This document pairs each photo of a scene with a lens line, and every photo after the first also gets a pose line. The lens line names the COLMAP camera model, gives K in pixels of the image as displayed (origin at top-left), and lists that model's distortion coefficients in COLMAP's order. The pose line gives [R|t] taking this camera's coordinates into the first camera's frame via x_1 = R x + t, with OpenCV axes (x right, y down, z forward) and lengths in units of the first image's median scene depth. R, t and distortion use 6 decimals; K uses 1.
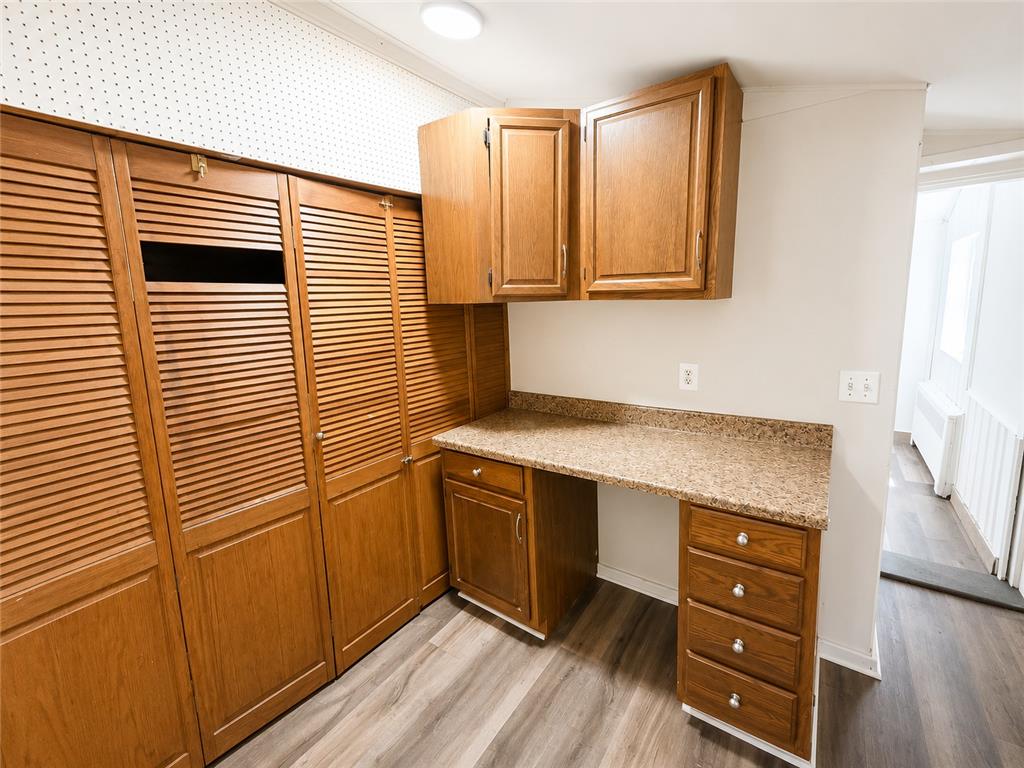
lens RADIAL K [[441.4, 0, 506.6], [0, 441.4, 370.0], [0, 0, 1]] dist [-0.014044, 0.000344]
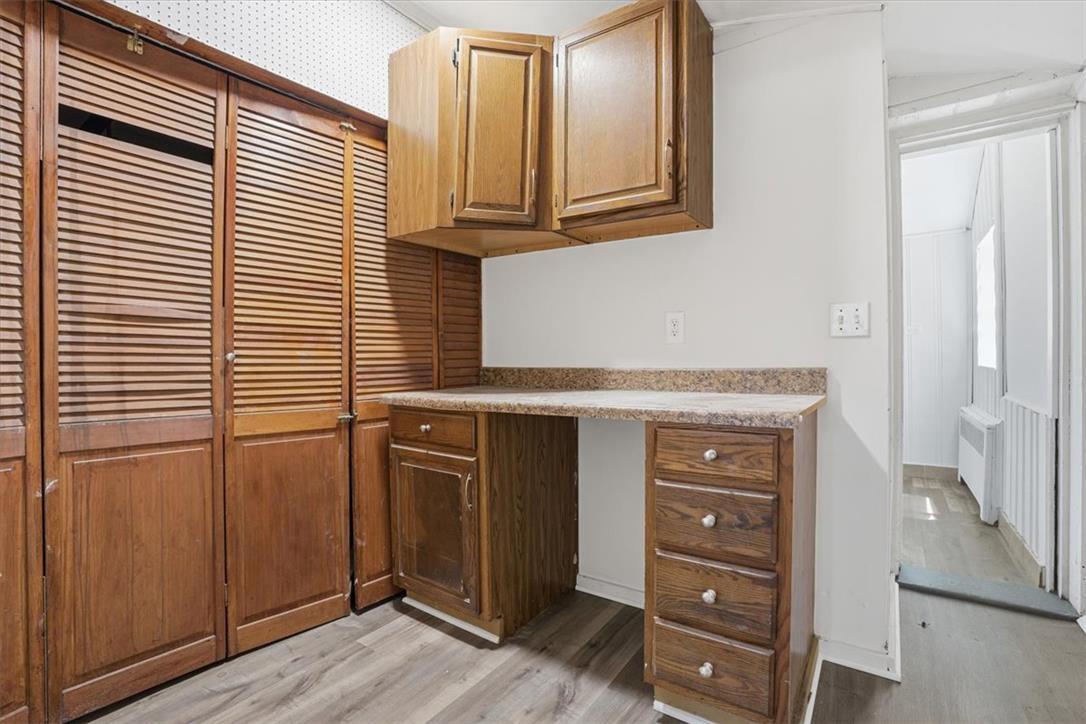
lens RADIAL K [[514.0, 0, 531.7], [0, 514.0, 357.8], [0, 0, 1]] dist [-0.052866, 0.020998]
pose [[0.999006, 0.040765, 0.018057, 0.121190], [-0.037744, 0.988833, -0.144171, 0.253749], [-0.023733, 0.143346, 0.989388, 0.004450]]
